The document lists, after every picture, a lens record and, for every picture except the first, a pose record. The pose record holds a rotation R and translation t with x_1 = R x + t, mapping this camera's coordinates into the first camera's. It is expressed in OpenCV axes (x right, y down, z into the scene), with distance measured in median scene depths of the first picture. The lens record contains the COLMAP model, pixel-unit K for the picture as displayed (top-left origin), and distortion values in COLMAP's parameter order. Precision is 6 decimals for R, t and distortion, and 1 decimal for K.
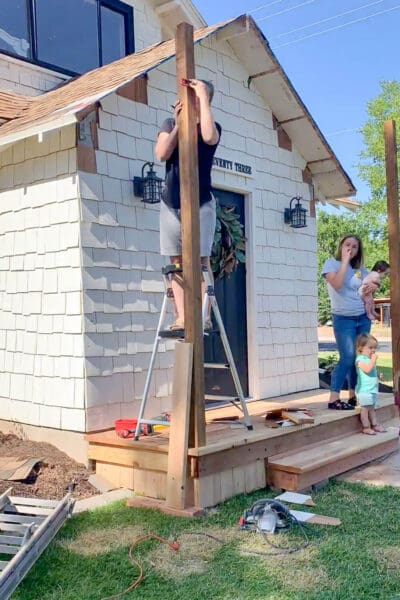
lens RADIAL K [[662.4, 0, 207.6], [0, 662.4, 330.9], [0, 0, 1]] dist [0.124537, -0.371938]
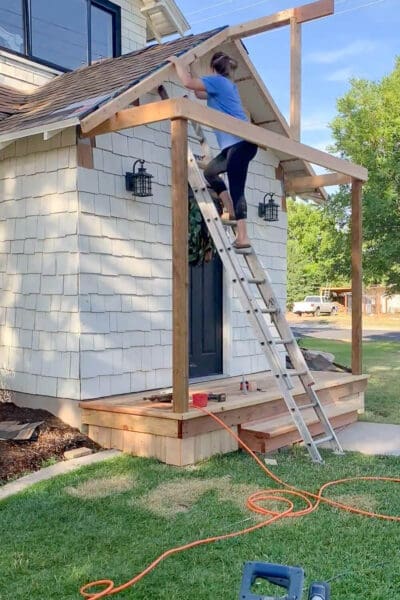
lens RADIAL K [[665.0, 0, 209.3], [0, 665.0, 331.5], [0, 0, 1]] dist [0.086961, -0.249132]
pose [[0.998325, 0.021630, 0.053659, -0.022664], [-0.022864, 0.999486, 0.022492, 0.004973], [-0.053145, -0.023681, 0.998306, -0.108901]]
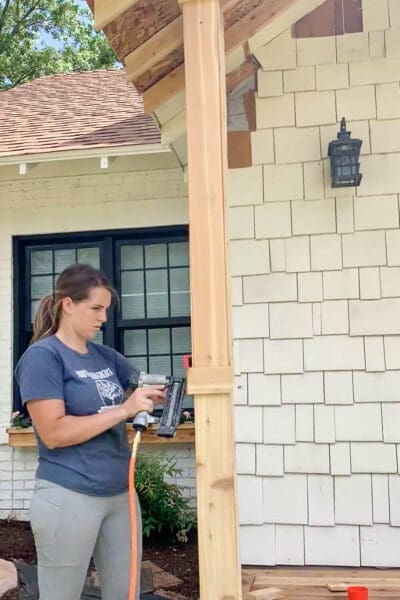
lens RADIAL K [[670.8, 0, 202.4], [0, 670.8, 330.5], [0, 0, 1]] dist [0.099676, -0.316750]
pose [[0.497865, -0.085235, -0.863056, 0.306638], [-0.006741, 0.994748, -0.102130, -0.002150], [0.867228, 0.056665, 0.494676, 0.519752]]
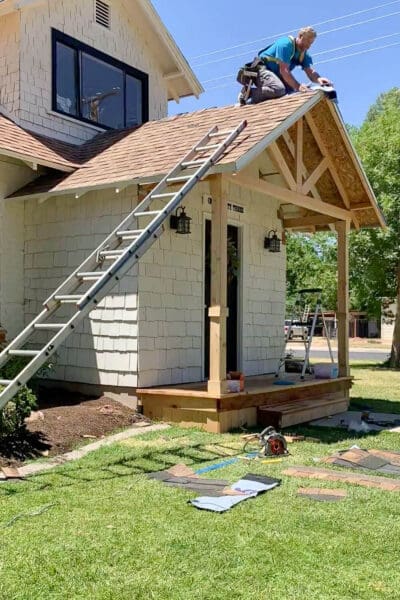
lens RADIAL K [[665.0, 0, 209.3], [0, 665.0, 331.5], [0, 0, 1]] dist [0.086961, -0.249132]
pose [[0.995752, 0.029167, 0.087334, -0.126293], [-0.027949, 0.999495, -0.015128, 0.036670], [-0.087731, 0.012623, 0.996064, -0.395431]]
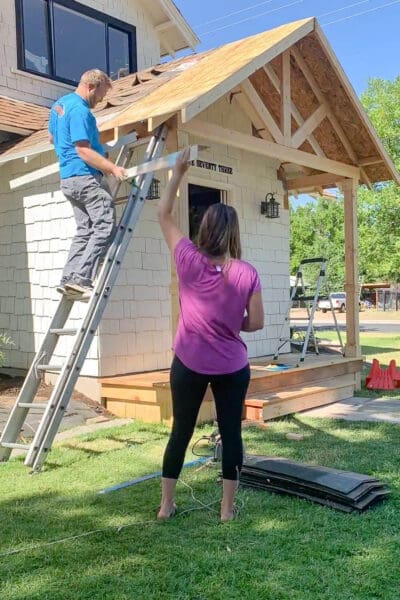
lens RADIAL K [[662.4, 0, 207.6], [0, 662.4, 330.9], [0, 0, 1]] dist [0.124537, -0.371938]
pose [[0.999986, 0.004041, -0.003328, 0.027062], [-0.003967, 0.999751, 0.021937, 0.026857], [0.003416, -0.021924, 0.999754, -0.240500]]
